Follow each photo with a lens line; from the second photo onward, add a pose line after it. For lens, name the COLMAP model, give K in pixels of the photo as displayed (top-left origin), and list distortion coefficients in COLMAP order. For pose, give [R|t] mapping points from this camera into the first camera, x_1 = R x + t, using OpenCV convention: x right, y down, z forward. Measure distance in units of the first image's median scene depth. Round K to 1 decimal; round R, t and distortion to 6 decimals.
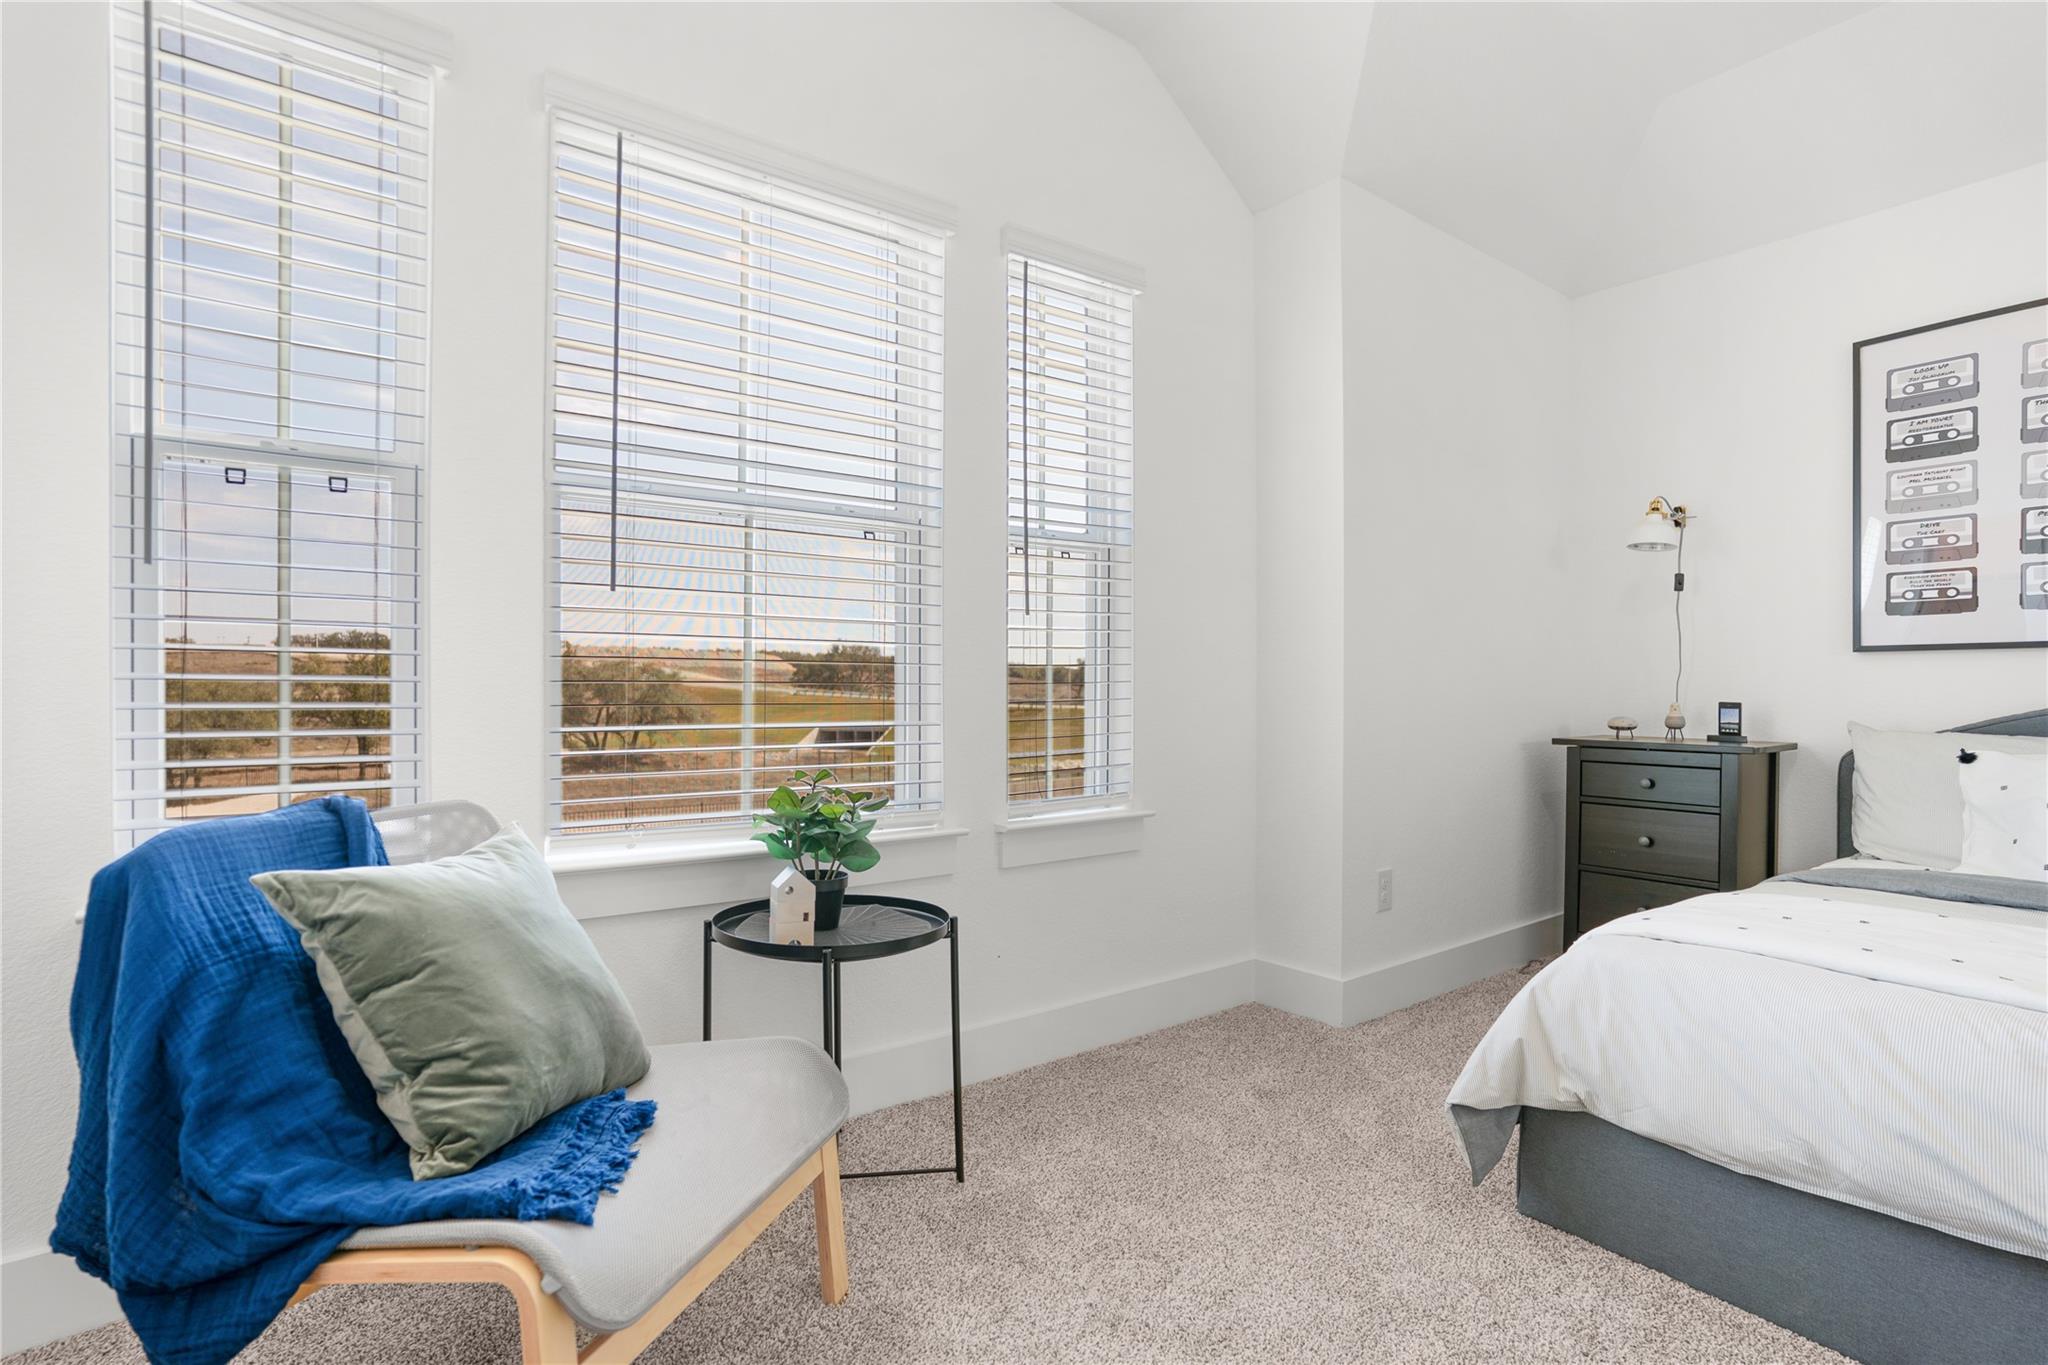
lens RADIAL K [[1030.2, 0, 1012.7], [0, 1030.2, 682.5], [0, 0, 1]] dist [-0.068298, 0.044143]
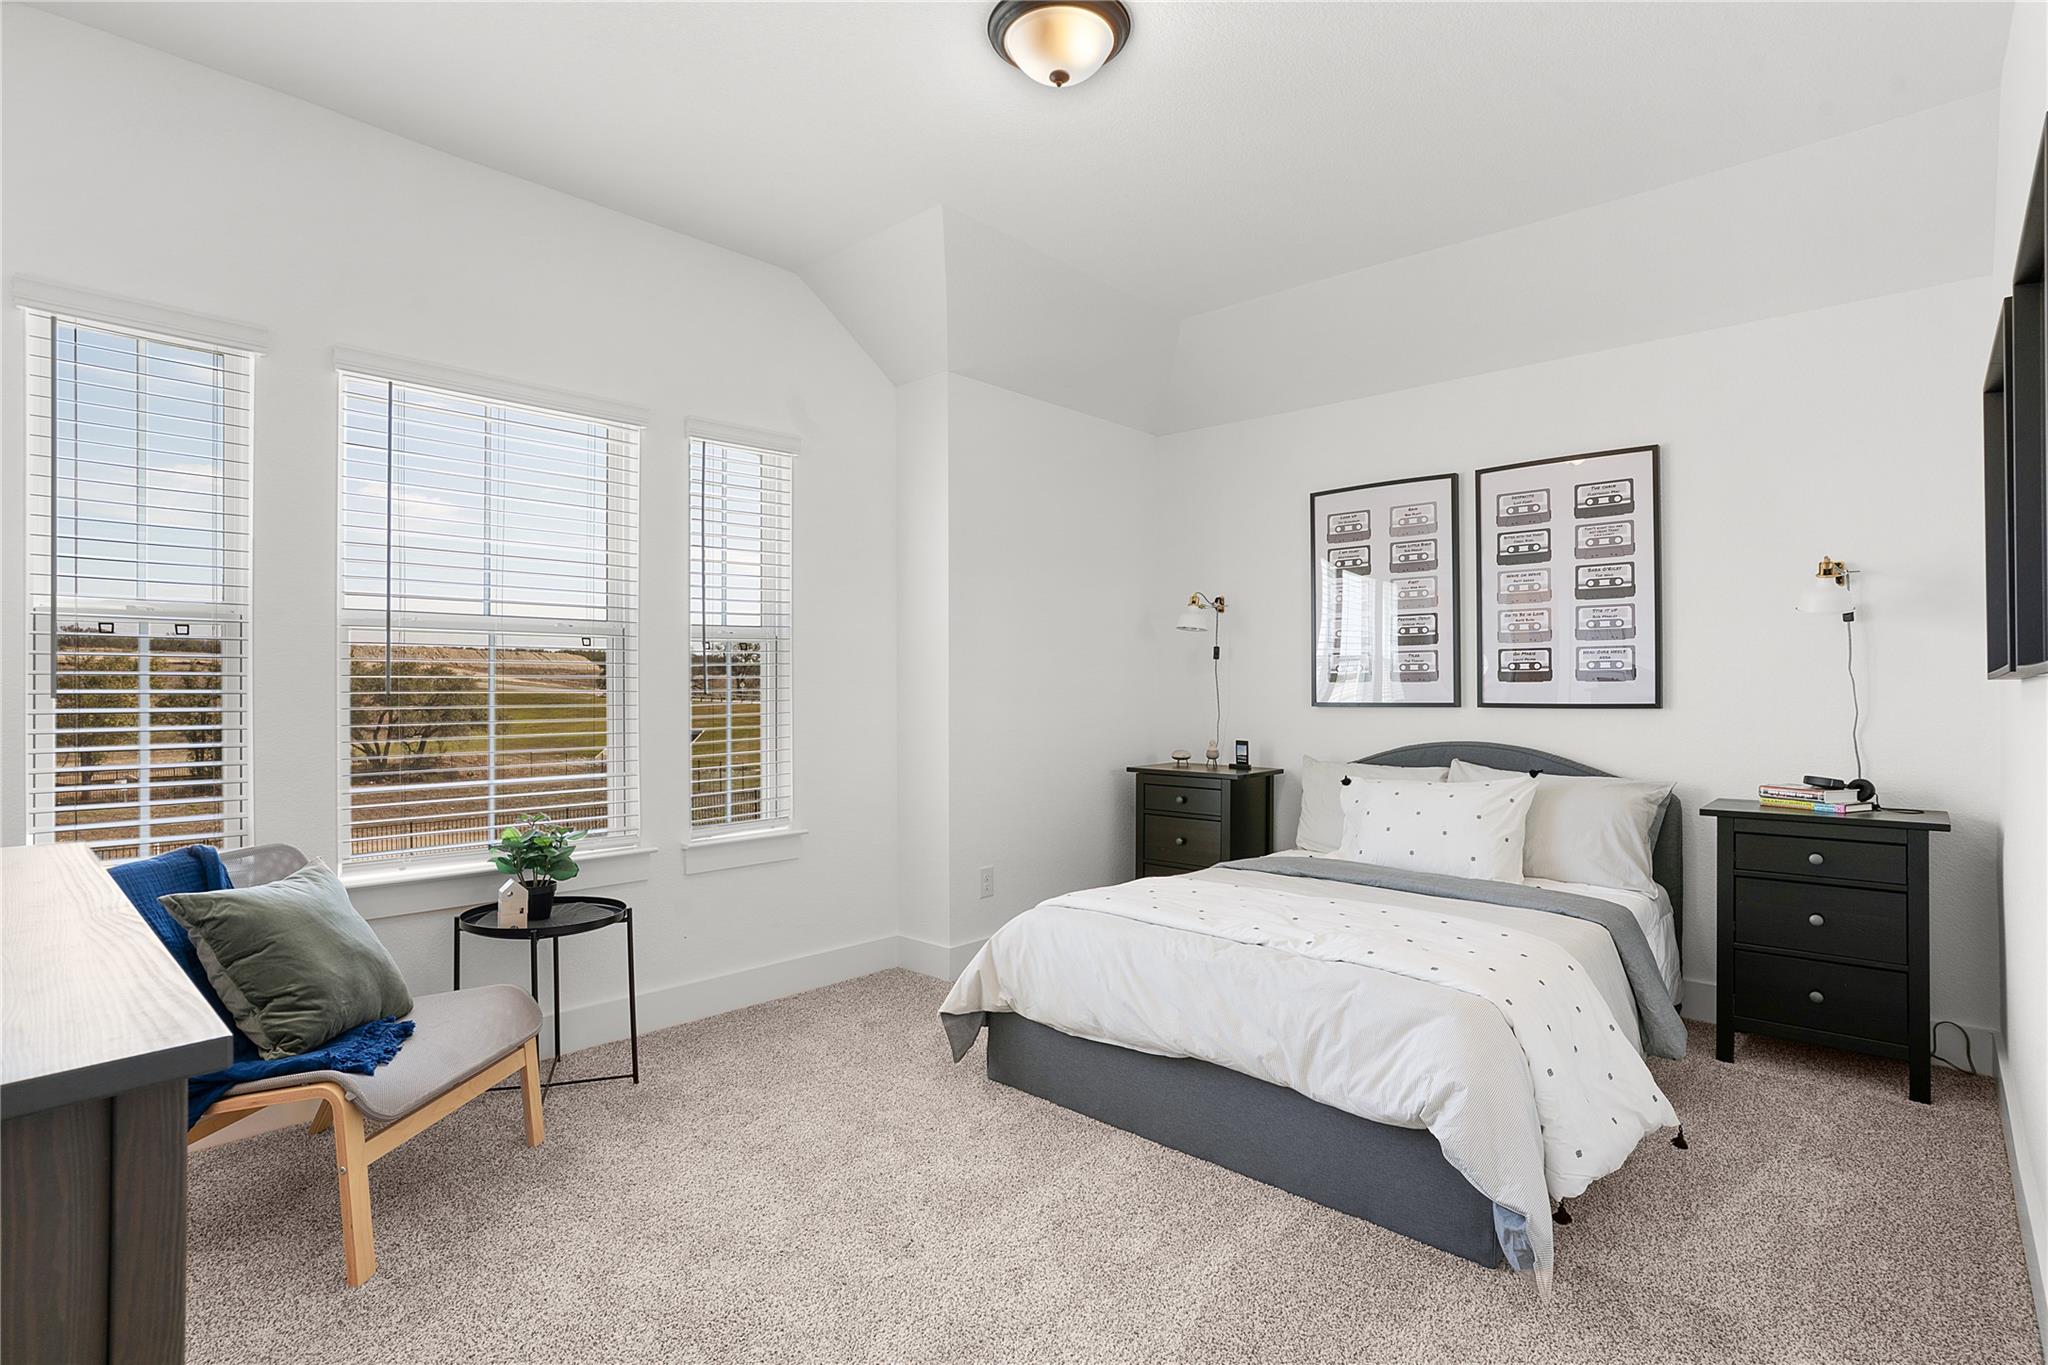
lens RADIAL K [[1030.2, 0, 1012.7], [0, 1030.2, 682.5], [0, 0, 1]] dist [-0.068298, 0.044143]
pose [[0.984989, -0.004713, 0.172553, 0.268385], [0.004630, 0.999989, 0.000880, -0.116095], [-0.172556, -0.000068, 0.985000, -0.645386]]
